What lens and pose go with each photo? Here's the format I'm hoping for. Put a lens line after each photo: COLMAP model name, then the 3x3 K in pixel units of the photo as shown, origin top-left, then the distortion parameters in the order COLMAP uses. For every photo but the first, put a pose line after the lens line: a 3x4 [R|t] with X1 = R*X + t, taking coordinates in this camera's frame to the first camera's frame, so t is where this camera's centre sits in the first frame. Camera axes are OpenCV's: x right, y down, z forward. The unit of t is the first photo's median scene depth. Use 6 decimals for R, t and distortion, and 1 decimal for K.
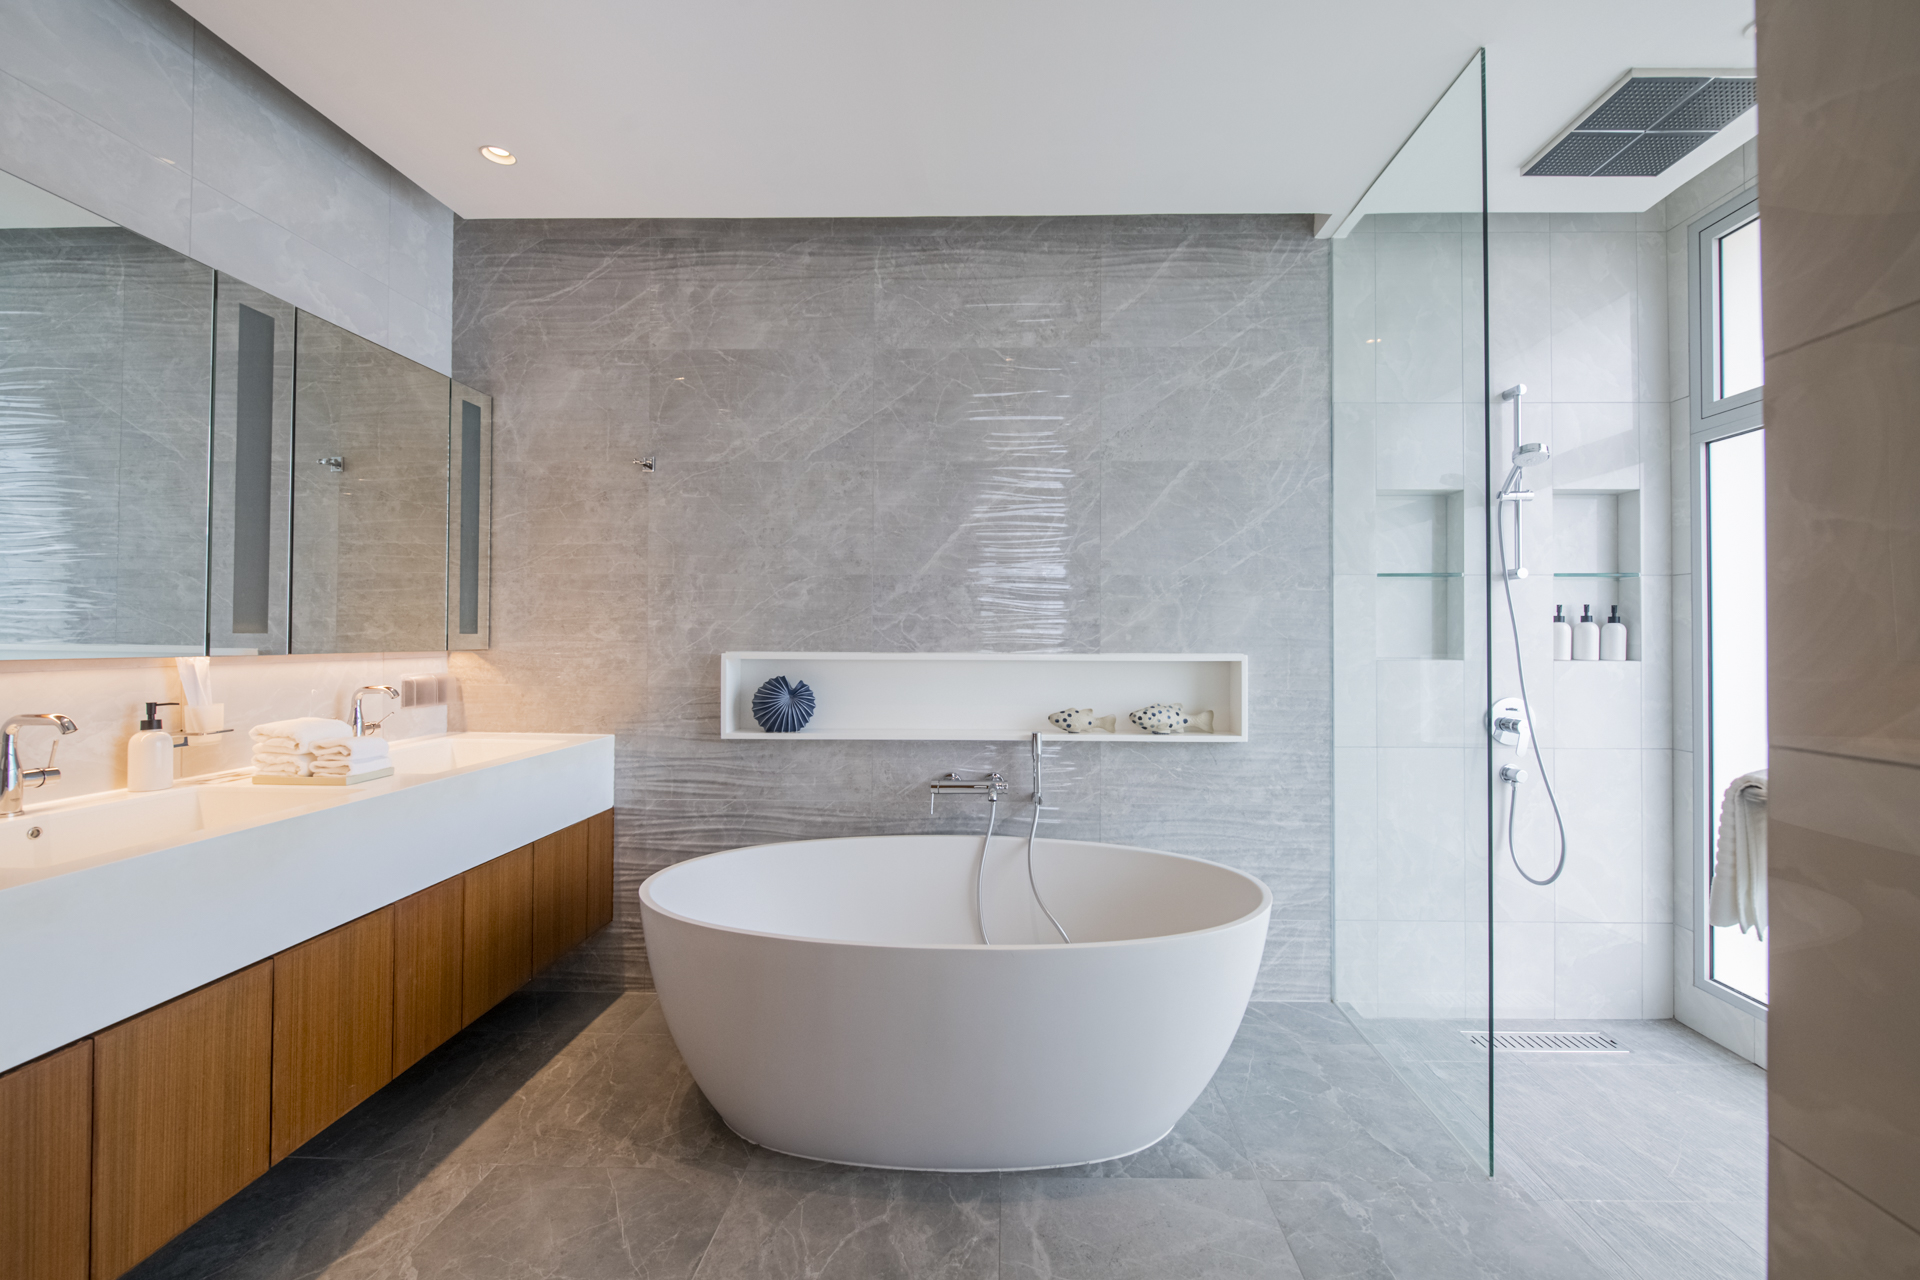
lens RADIAL K [[757.6, 0, 959.8], [0, 757.6, 634.2], [0, 0, 1]] dist [0.002522, -0.000085]
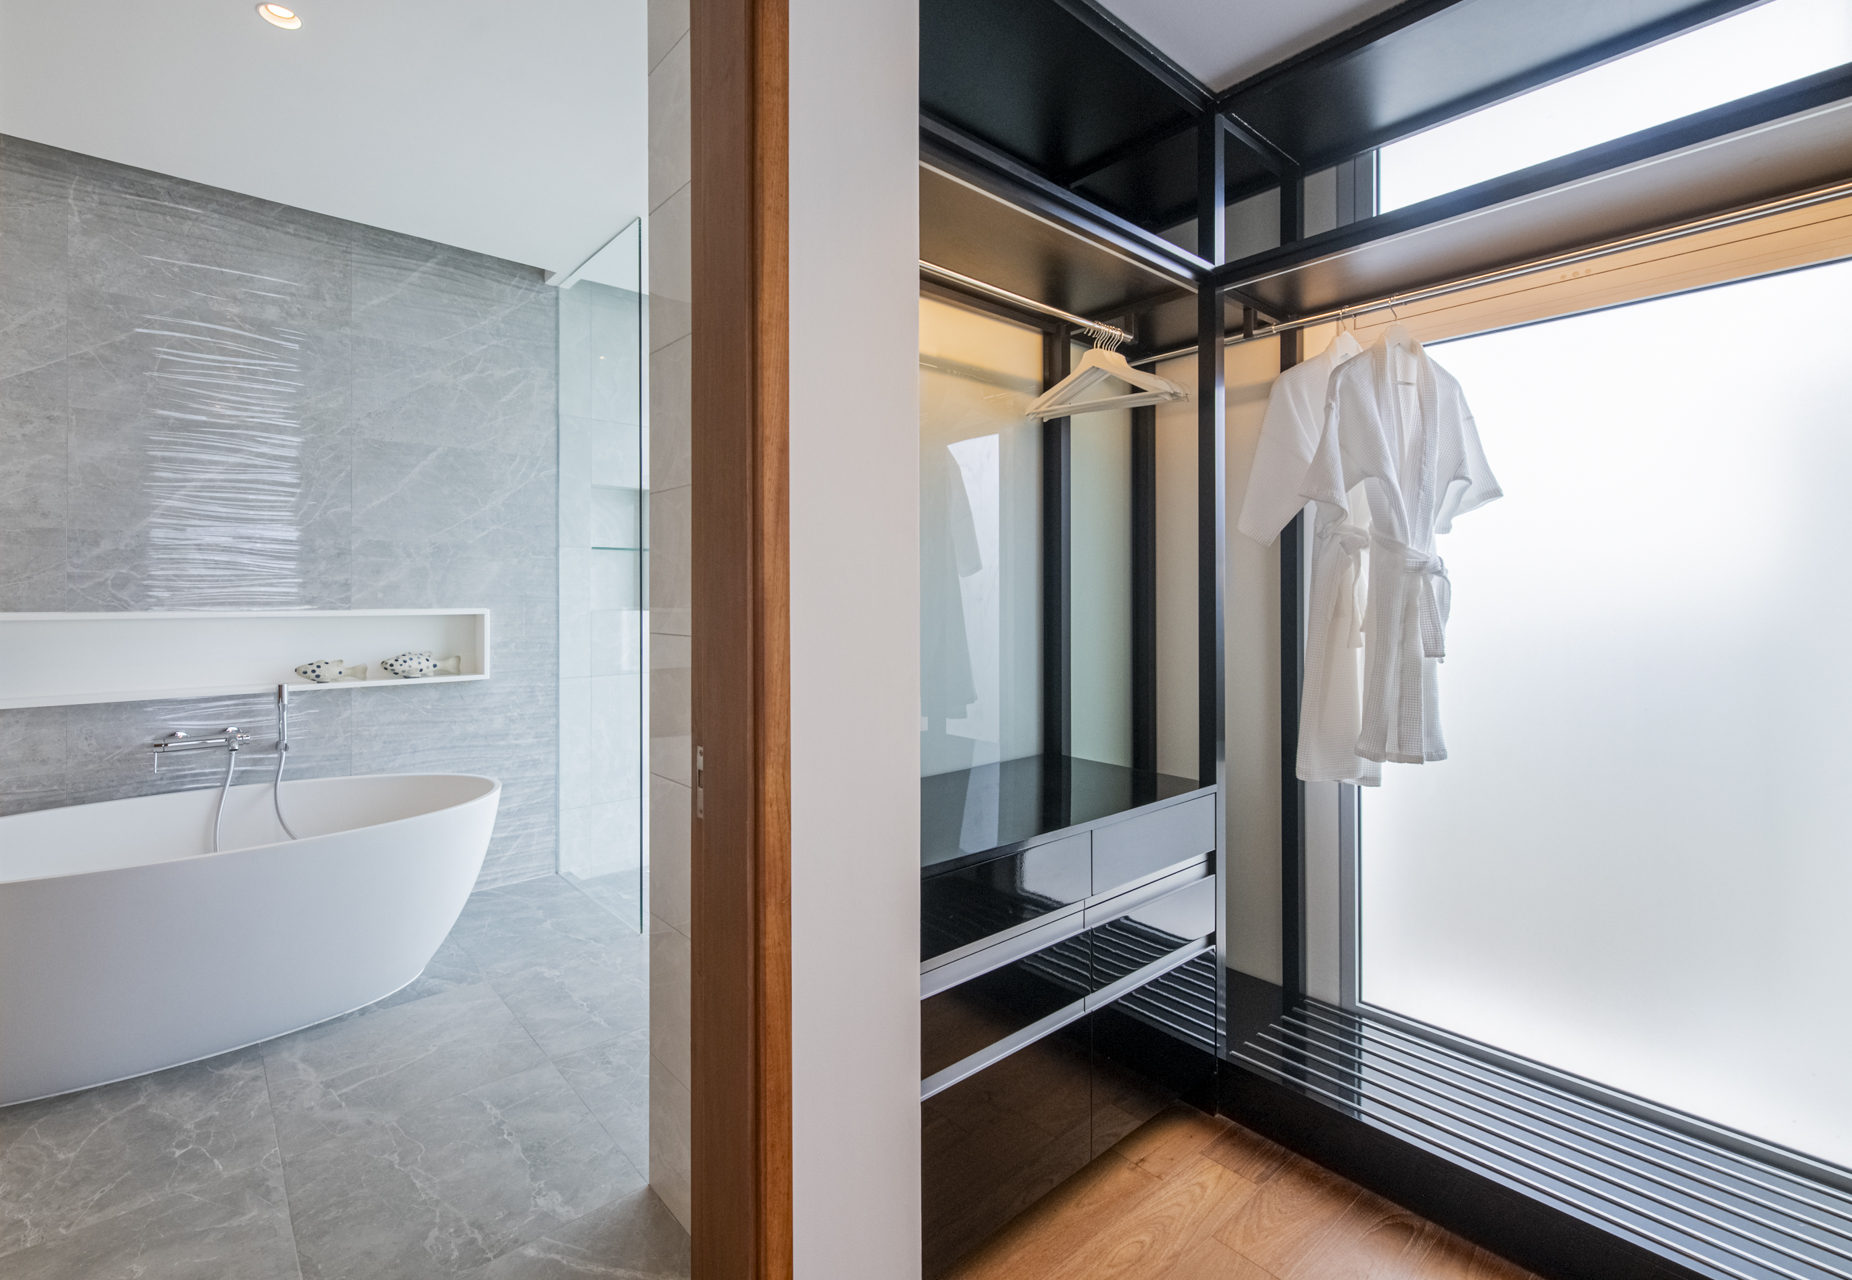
lens RADIAL K [[826.3, 0, 877.7], [0, 826.3, 593.1], [0, 0, 1]] dist [0.004804, -0.000917]
pose [[0.719747, -0.000583, 0.694237, -0.104207], [-0.002606, 0.999990, 0.003540, -0.005289], [-0.694232, -0.004357, 0.719738, -0.420659]]
